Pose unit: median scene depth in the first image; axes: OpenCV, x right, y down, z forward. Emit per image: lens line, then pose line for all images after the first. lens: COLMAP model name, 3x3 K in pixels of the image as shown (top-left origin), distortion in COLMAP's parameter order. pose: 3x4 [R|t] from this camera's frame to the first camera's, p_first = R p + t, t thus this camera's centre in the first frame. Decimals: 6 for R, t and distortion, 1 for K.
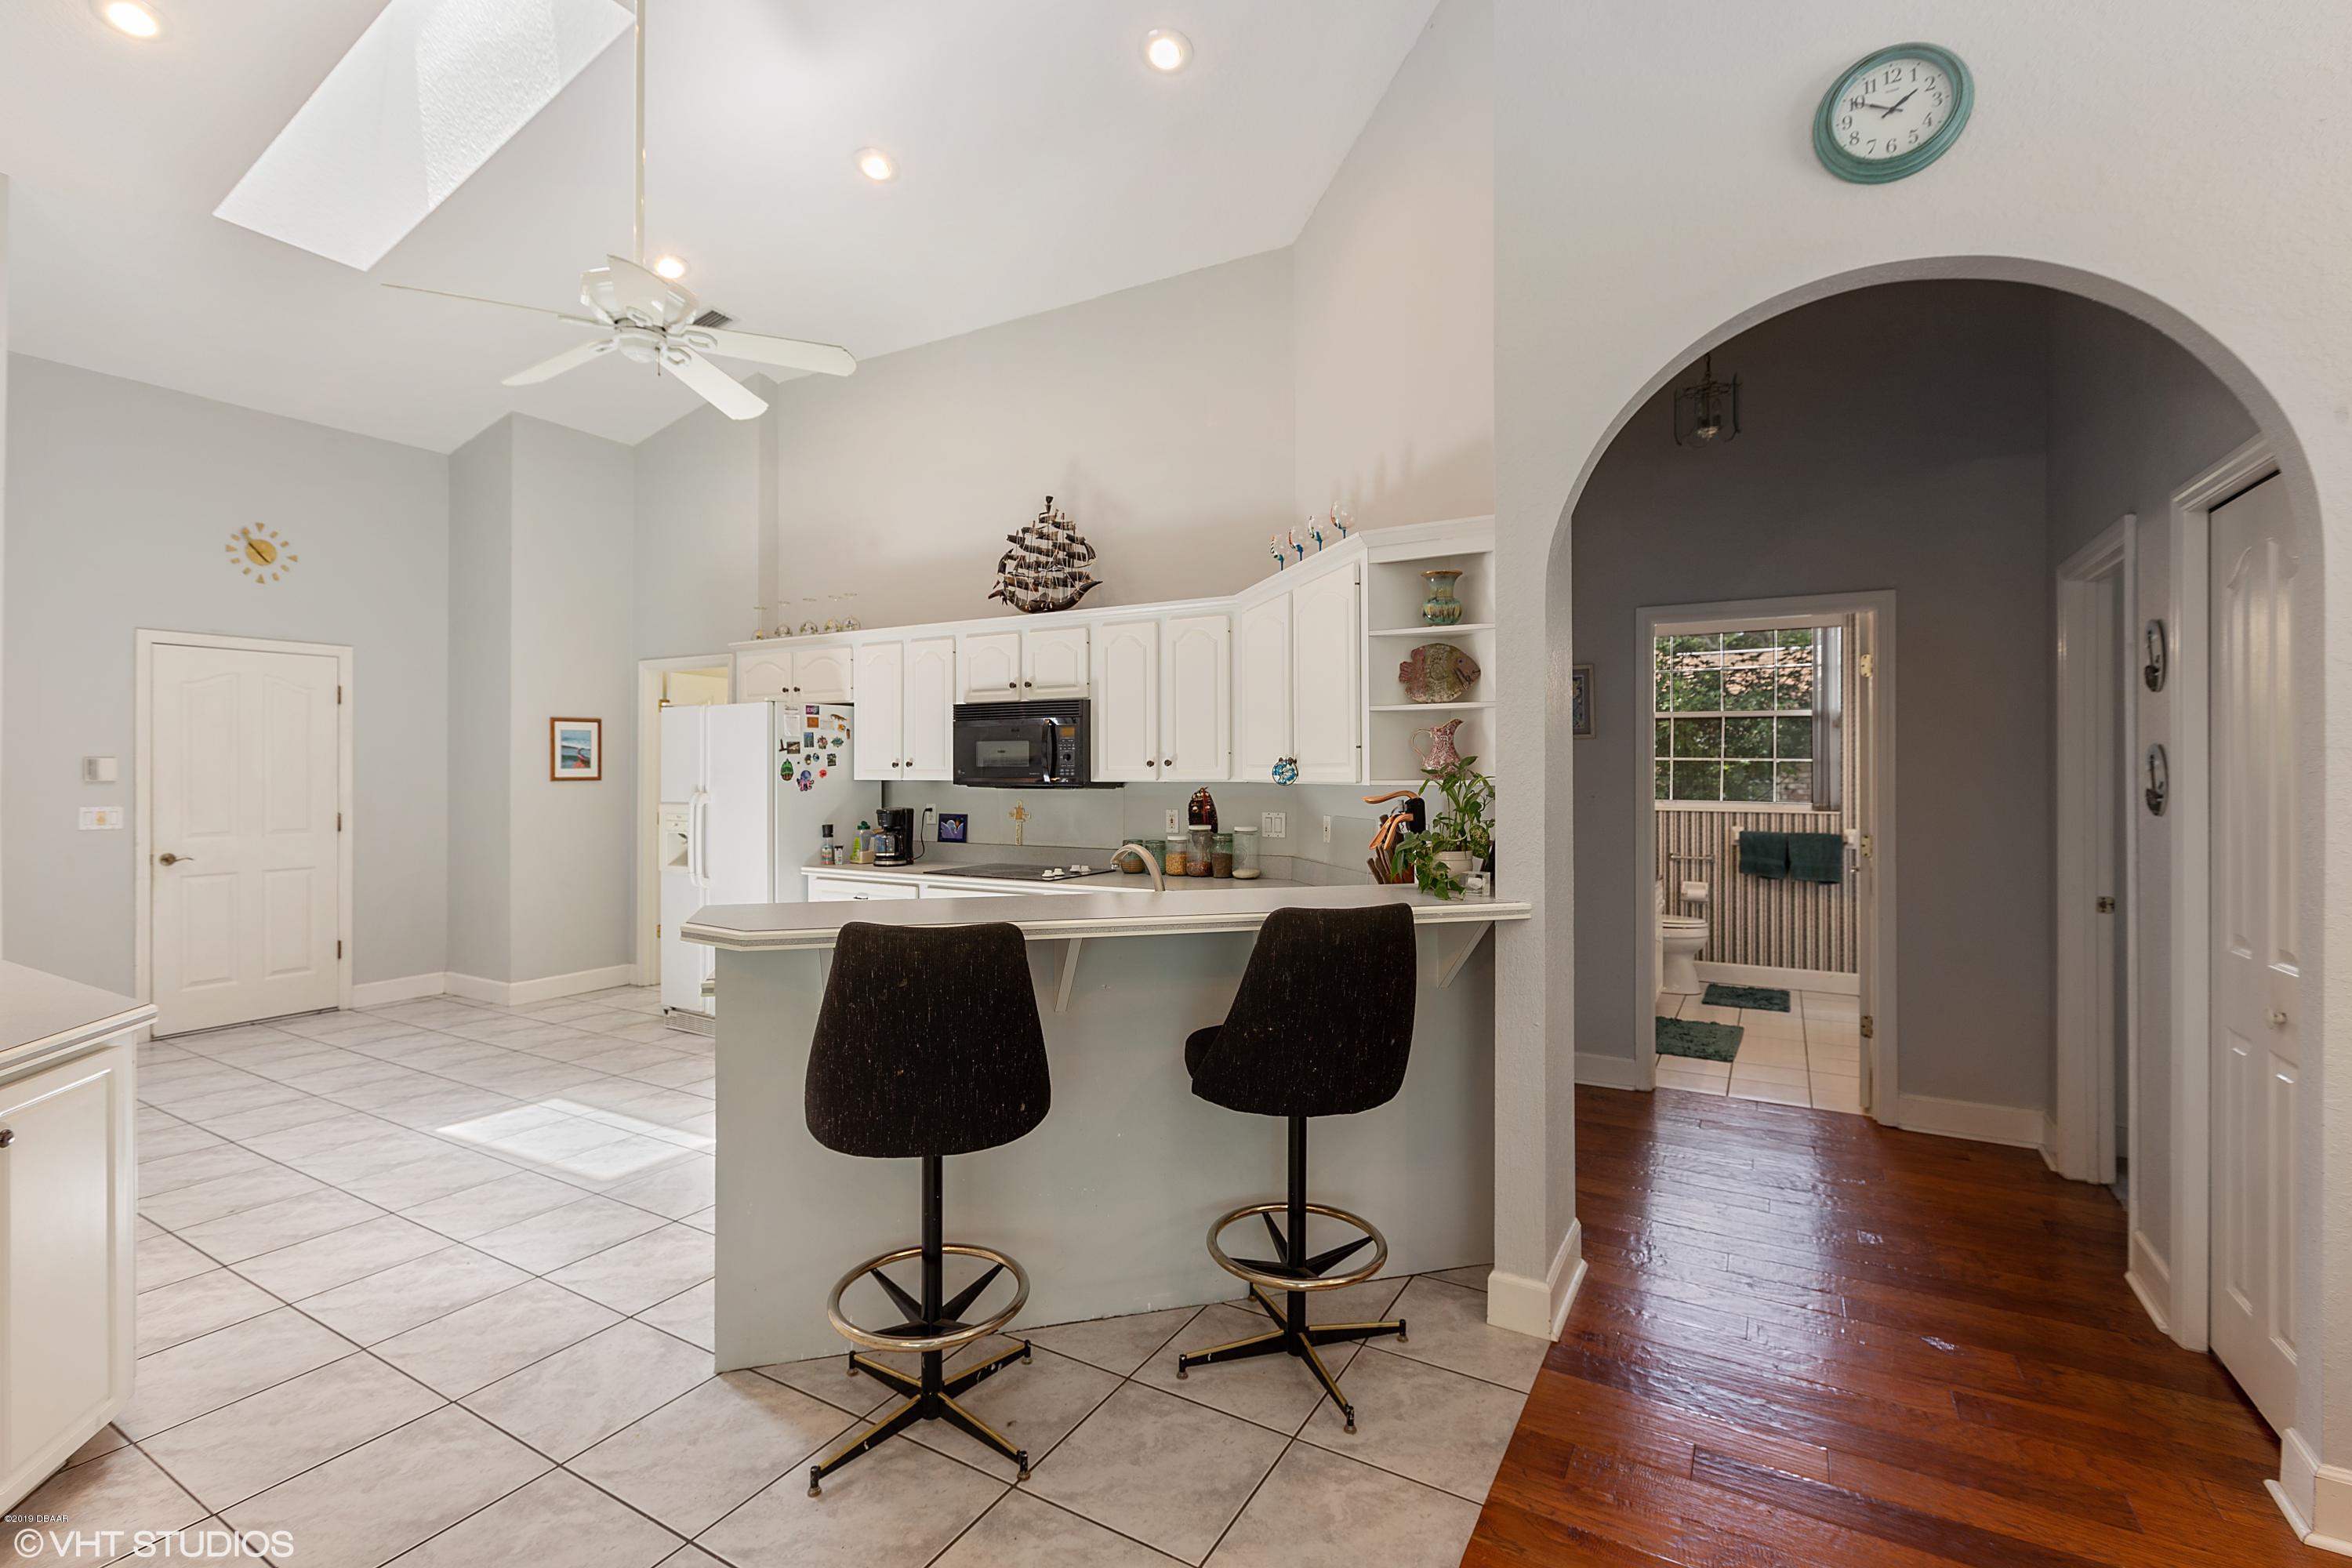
lens RADIAL K [[1056.9, 0, 1177.3], [0, 1056.9, 770.4], [0, 0, 1]] dist [-0.002927, 0.000564]
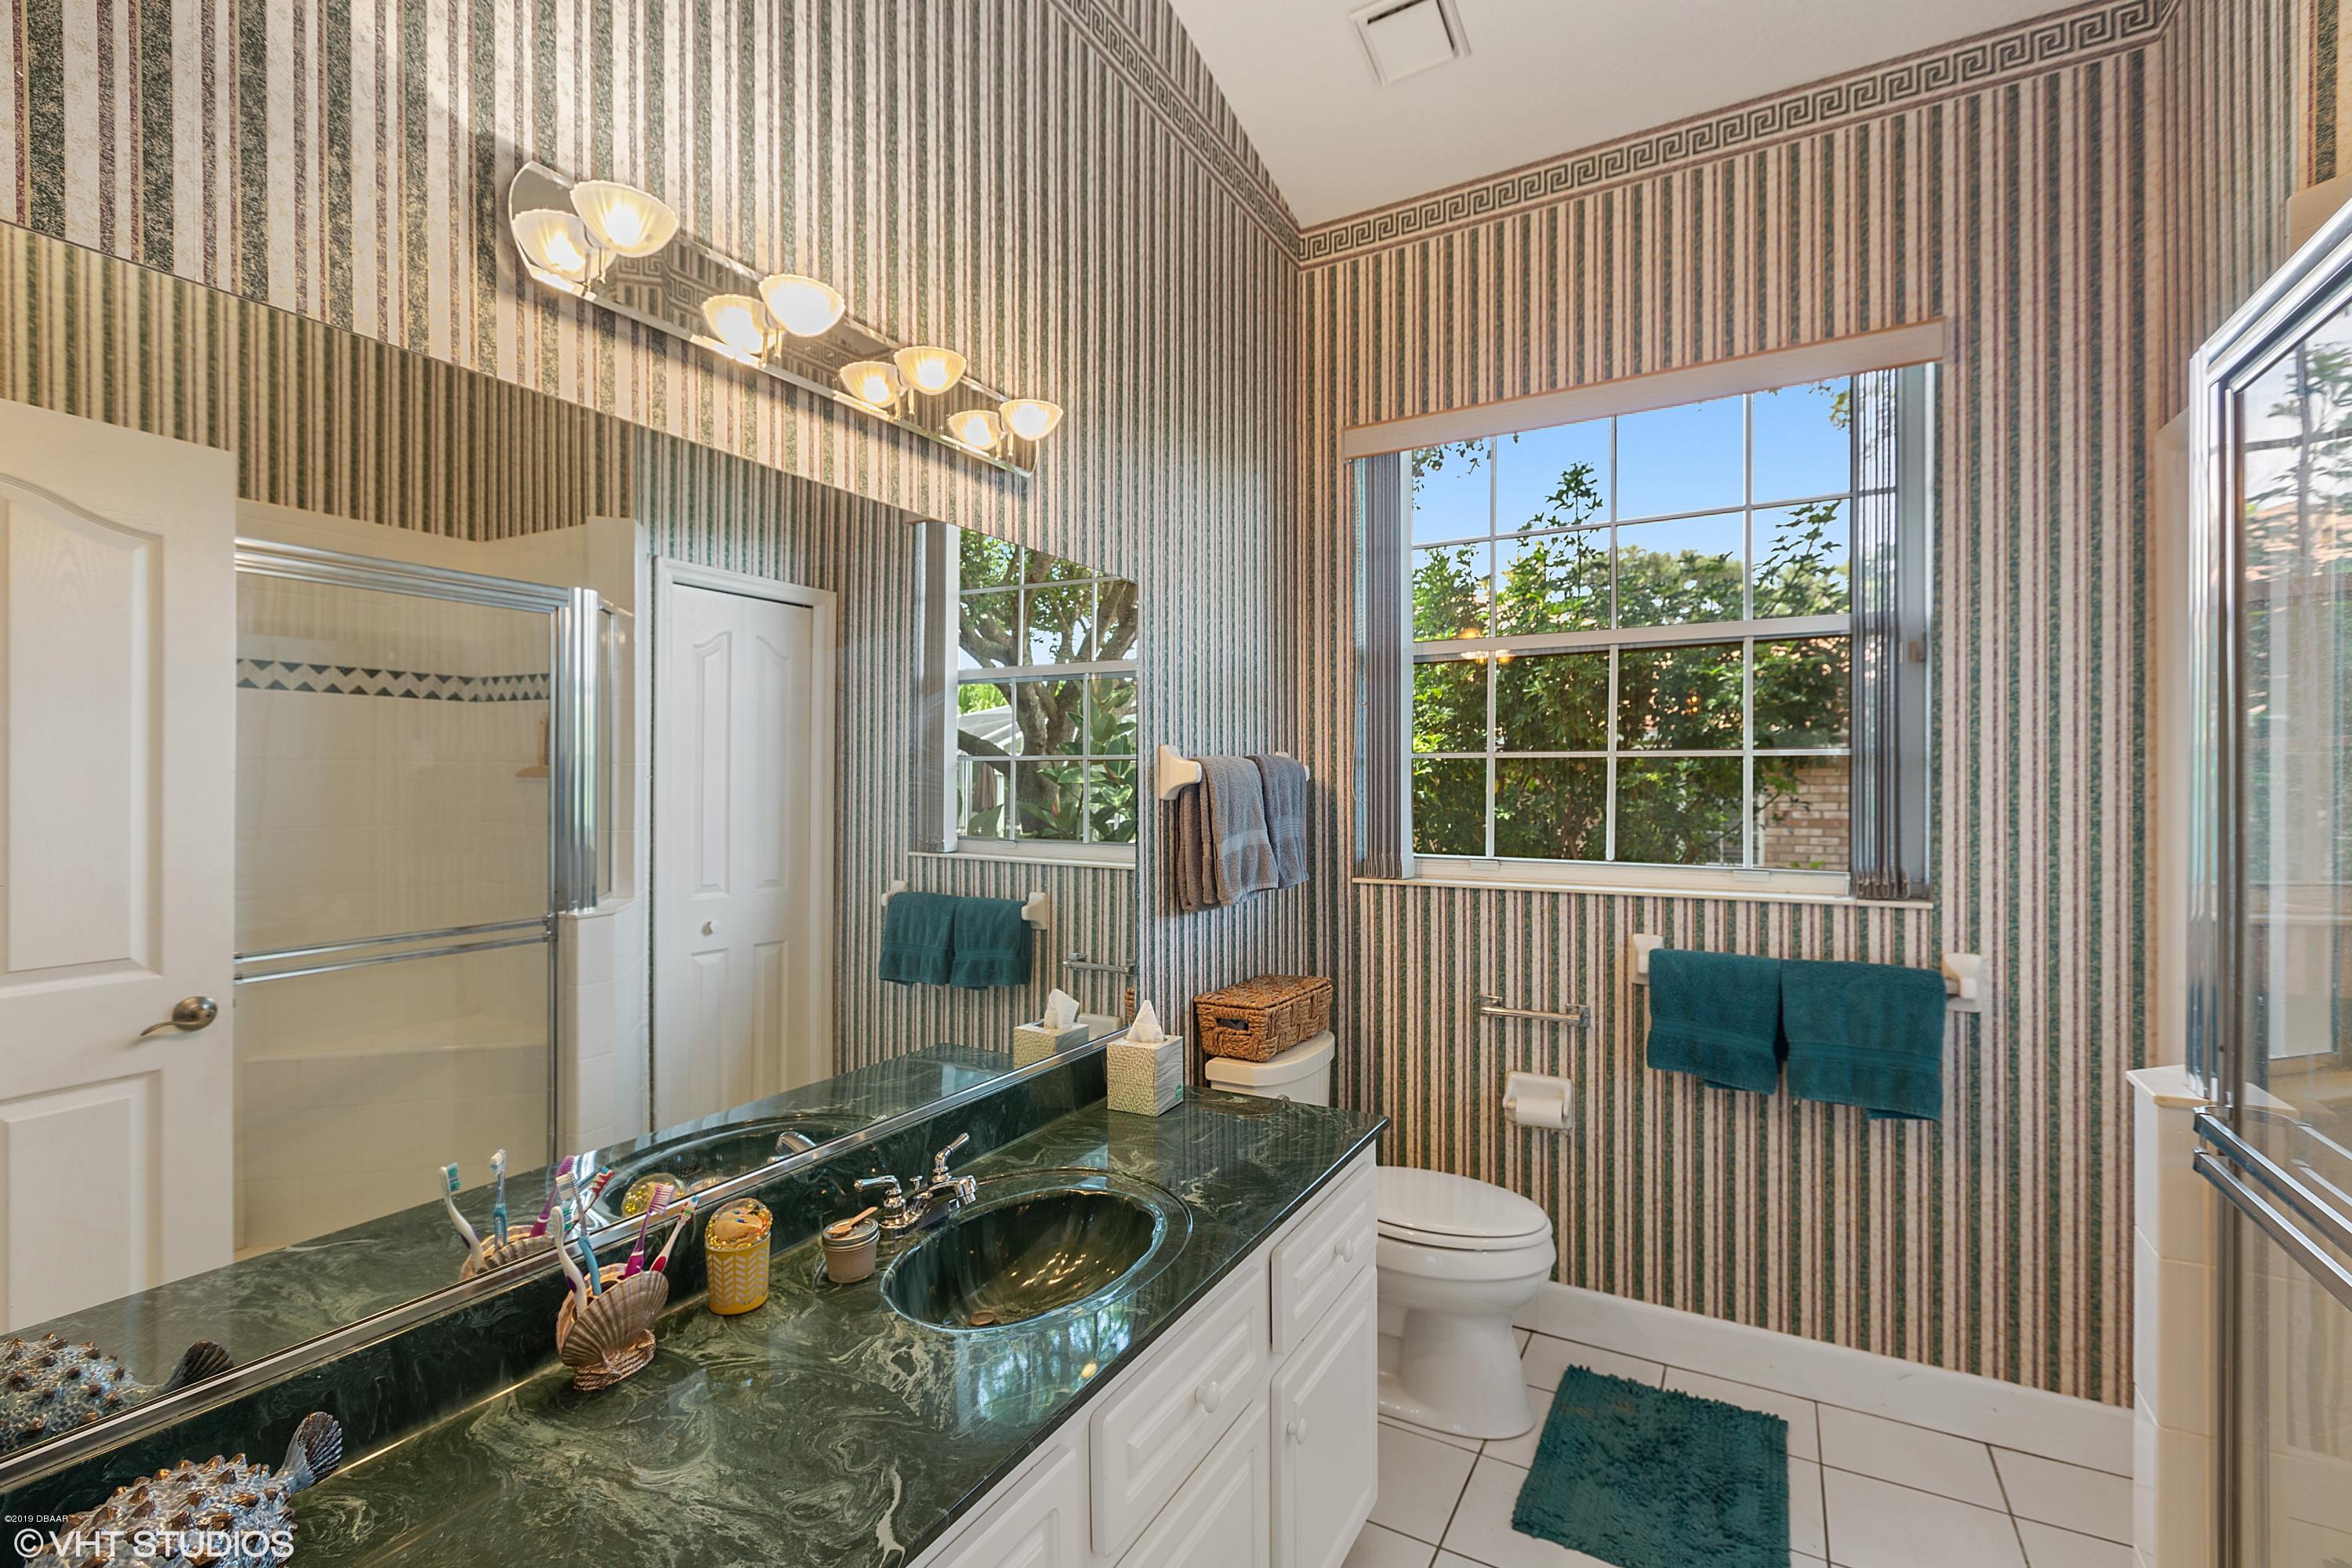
lens RADIAL K [[1056.9, 0, 1191.4], [0, 1056.9, 793.6], [0, 0, 1]] dist [-0.002927, 0.000564]
pose [[0.999989, -0.000425, 0.004774, 0.374240], [0.000438, 0.999996, -0.002659, 0.004848], [-0.004772, 0.002662, 0.999985, 0.639090]]
